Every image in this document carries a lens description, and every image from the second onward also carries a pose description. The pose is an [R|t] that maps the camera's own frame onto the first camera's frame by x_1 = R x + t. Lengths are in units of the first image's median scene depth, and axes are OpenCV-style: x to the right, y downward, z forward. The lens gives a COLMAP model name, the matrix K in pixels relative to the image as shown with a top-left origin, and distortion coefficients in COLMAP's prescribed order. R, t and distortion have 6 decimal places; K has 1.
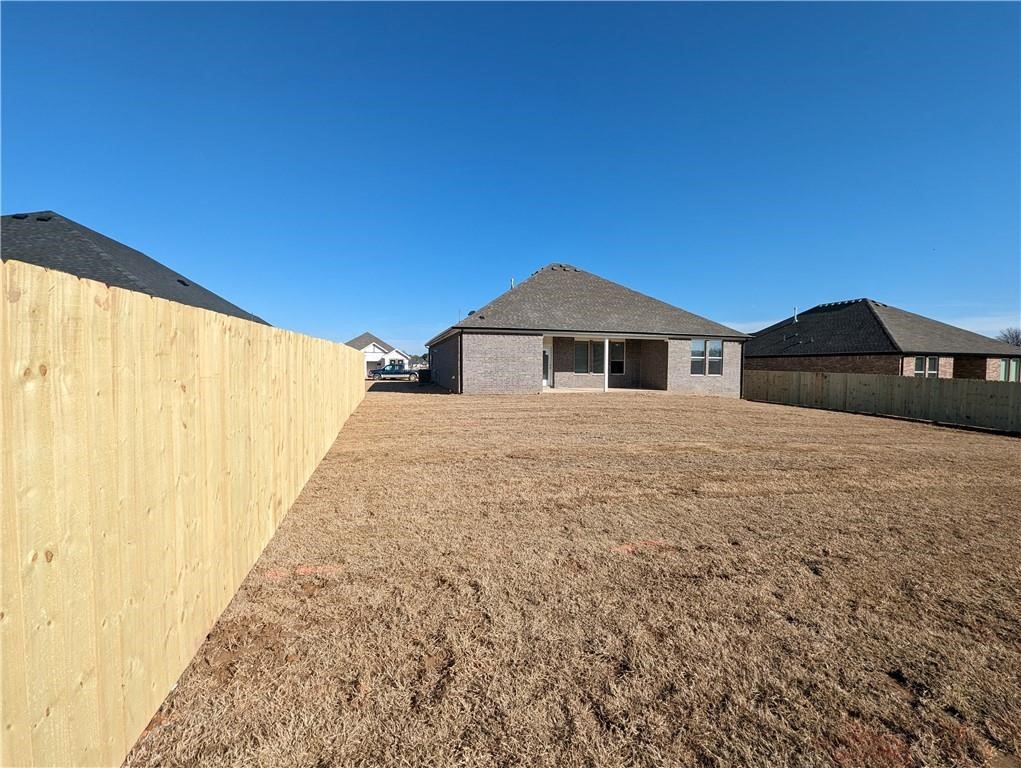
lens RADIAL K [[432.9, 0, 510.5], [0, 432.9, 384.0], [0, 0, 1]] dist [0.001199, -0.000330]
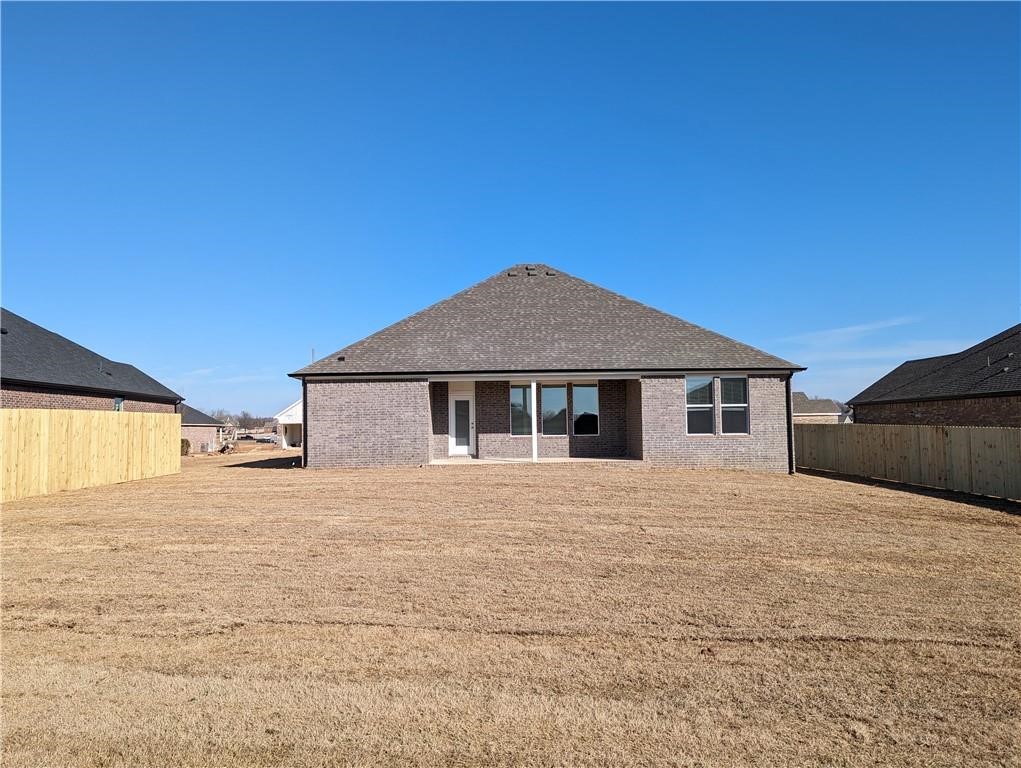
lens RADIAL K [[729.8, 0, 510.5], [0, 729.8, 384.0], [0, 0, 1]] dist [0.053049, -0.122989]
pose [[0.957465, -0.037759, -0.286069, 0.480347], [0.009977, 0.995140, -0.097959, 0.006350], [0.288377, 0.090938, 0.953189, -0.049533]]
